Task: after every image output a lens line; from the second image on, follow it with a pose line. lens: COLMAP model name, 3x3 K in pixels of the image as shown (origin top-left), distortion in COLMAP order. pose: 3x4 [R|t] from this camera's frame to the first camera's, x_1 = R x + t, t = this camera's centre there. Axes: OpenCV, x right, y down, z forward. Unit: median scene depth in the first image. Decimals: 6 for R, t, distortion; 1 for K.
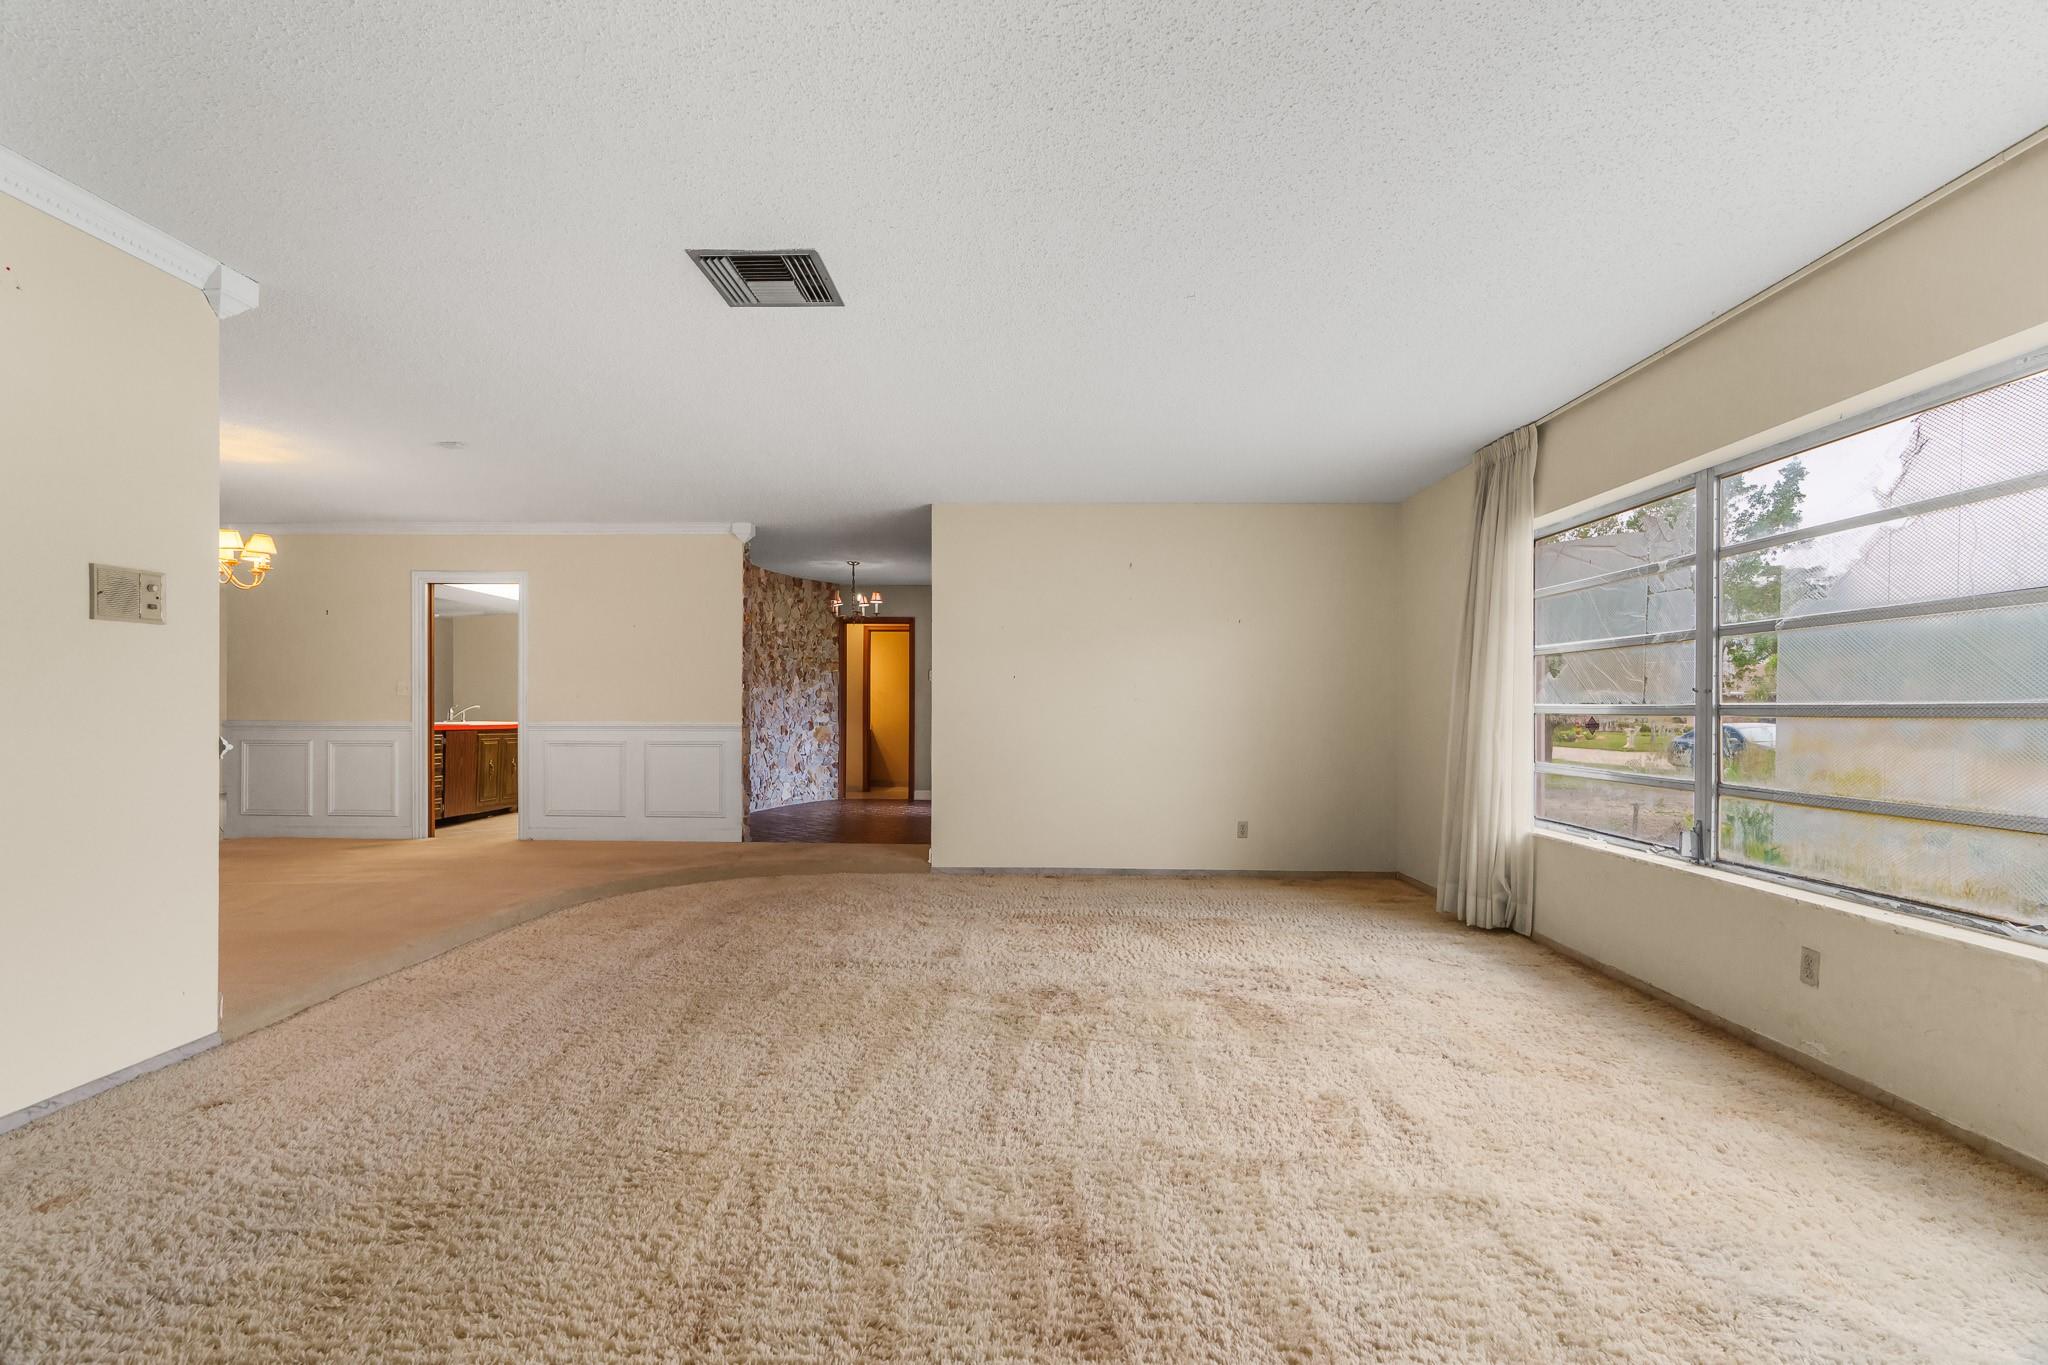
lens RADIAL K [[934.4, 0, 1023.9], [0, 934.4, 715.8], [0, 0, 1]] dist [0.000208, 0.000071]
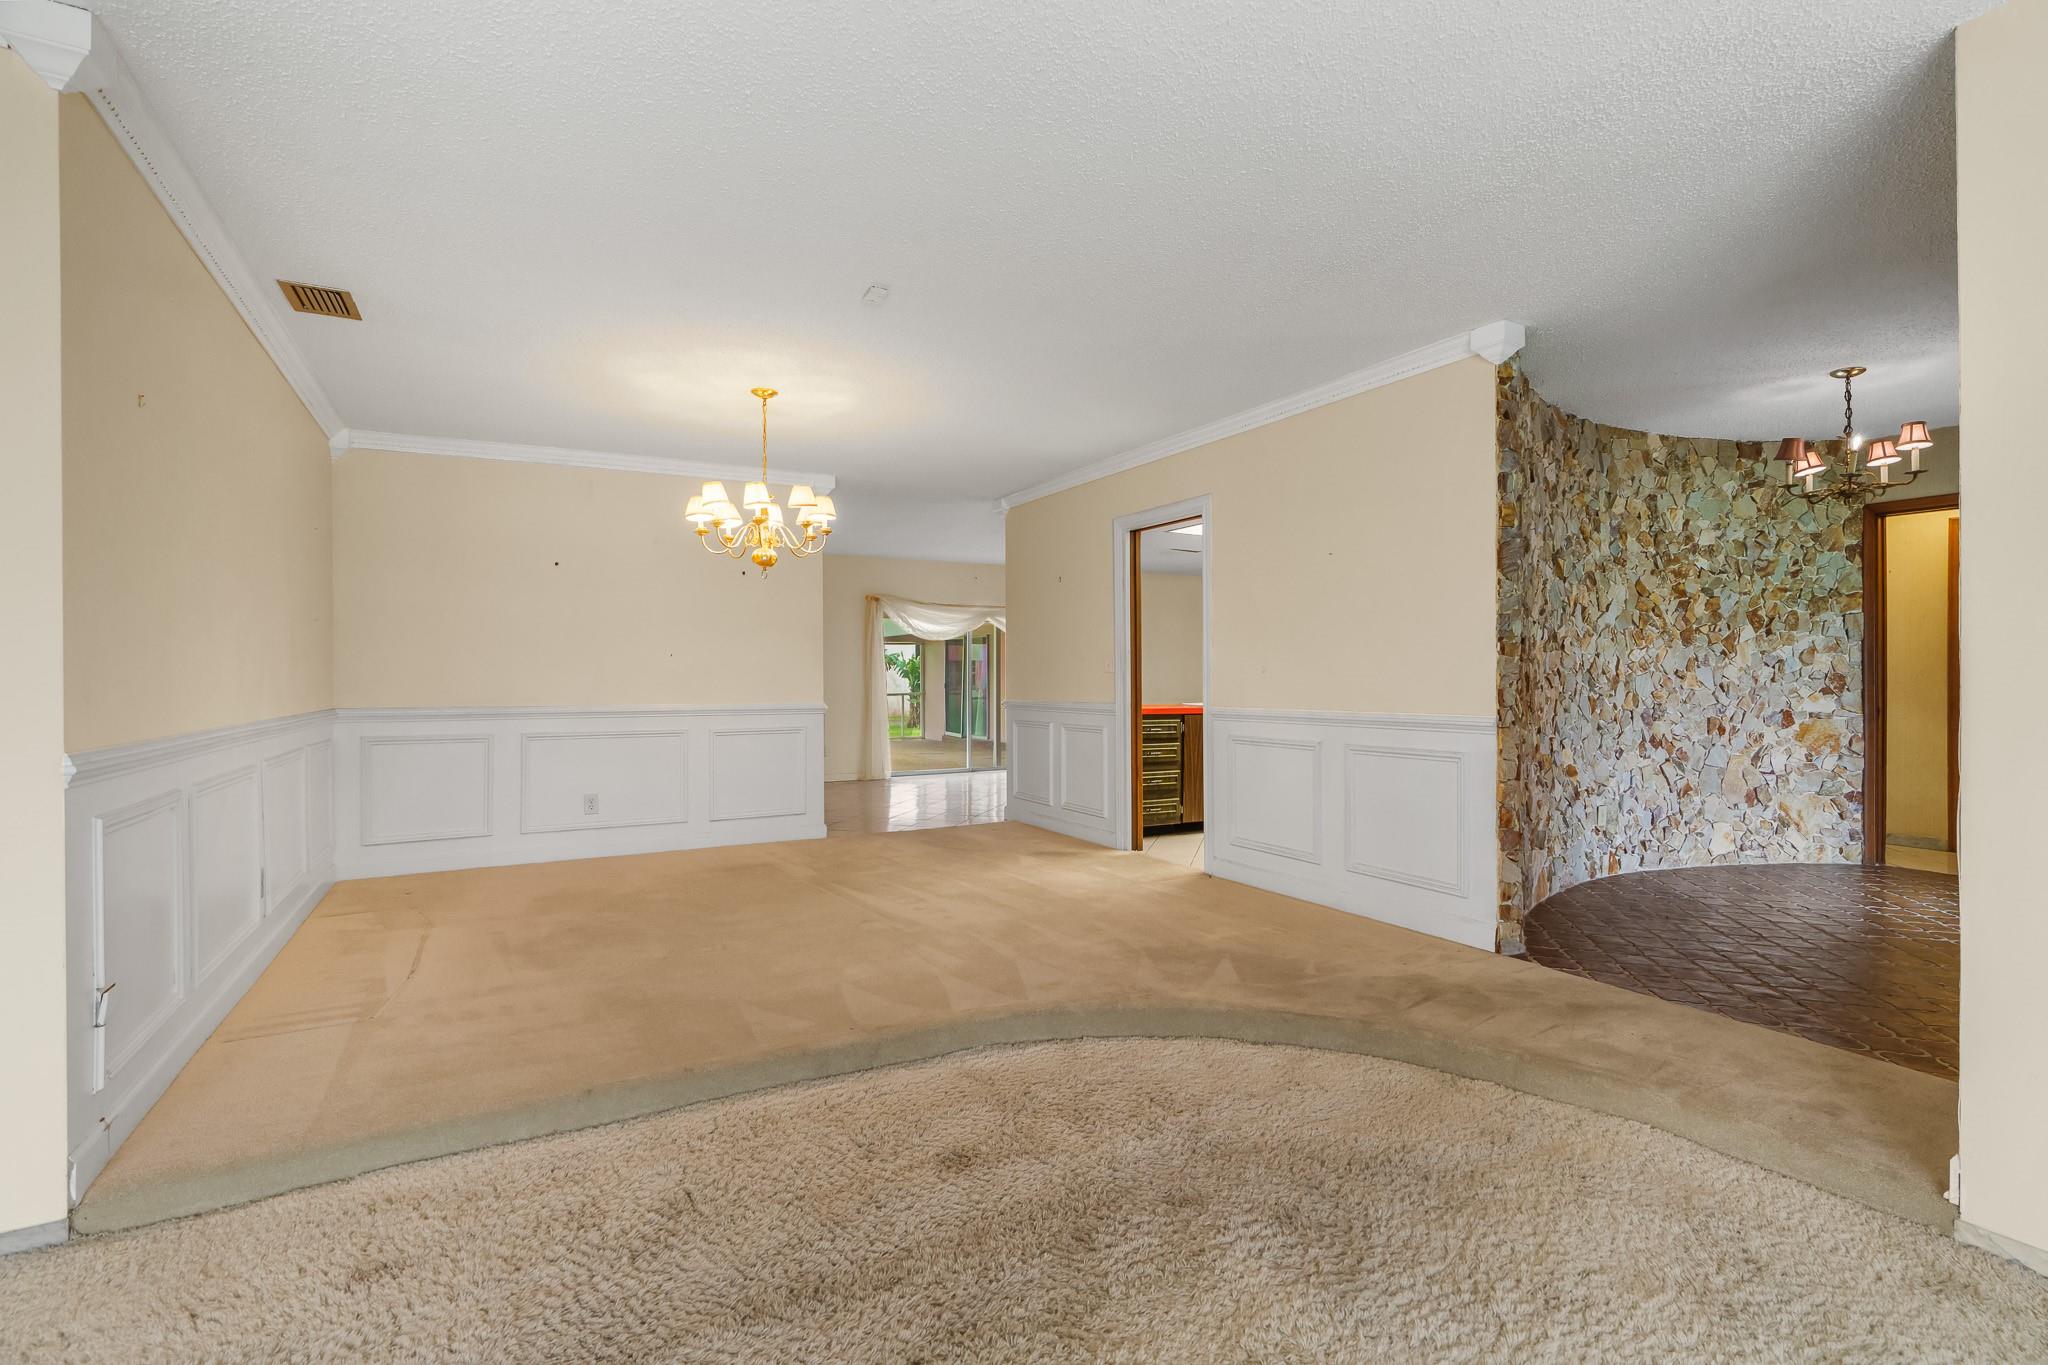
lens RADIAL K [[930.2, 0, 1029.2], [0, 930.2, 677.3], [0, 0, 1]] dist [-0.016761, 0.007153]
pose [[0.510025, -0.003658, -0.860152, 0.001308], [-0.003054, 0.999977, -0.006064, -0.008259], [0.860154, 0.005720, 0.510002, 0.374302]]
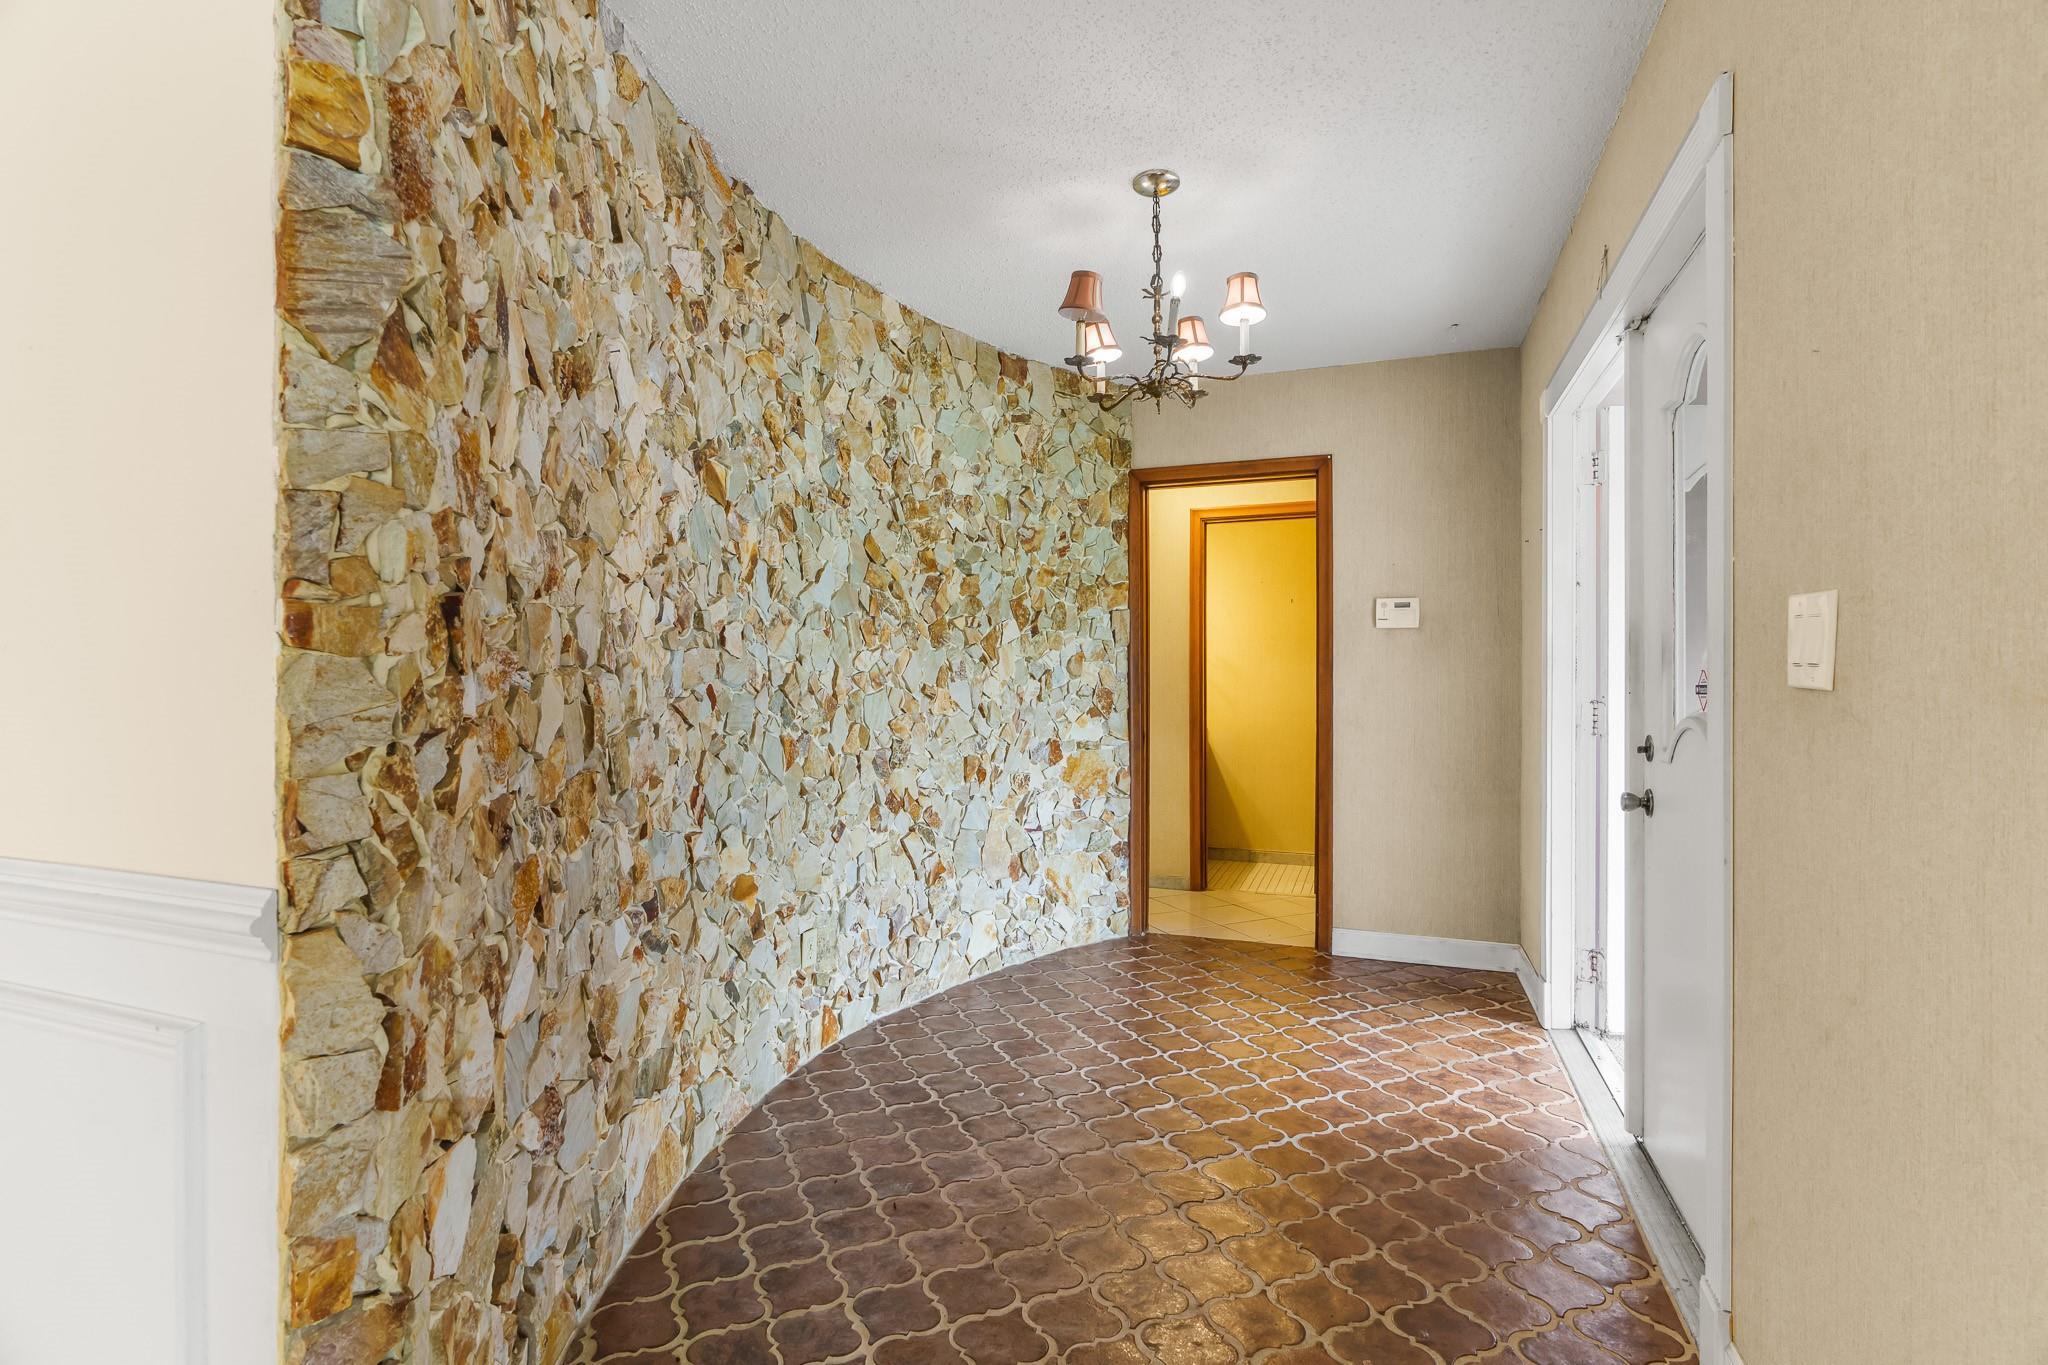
lens RADIAL K [[930.2, 0, 1029.2], [0, 930.2, 677.3], [0, 0, 1]] dist [-0.016761, 0.007153]
pose [[0.943925, -0.007744, -0.330069, -0.114646], [0.004132, 0.999924, -0.011645, -0.015351], [0.330134, 0.009628, 0.943885, 0.650771]]
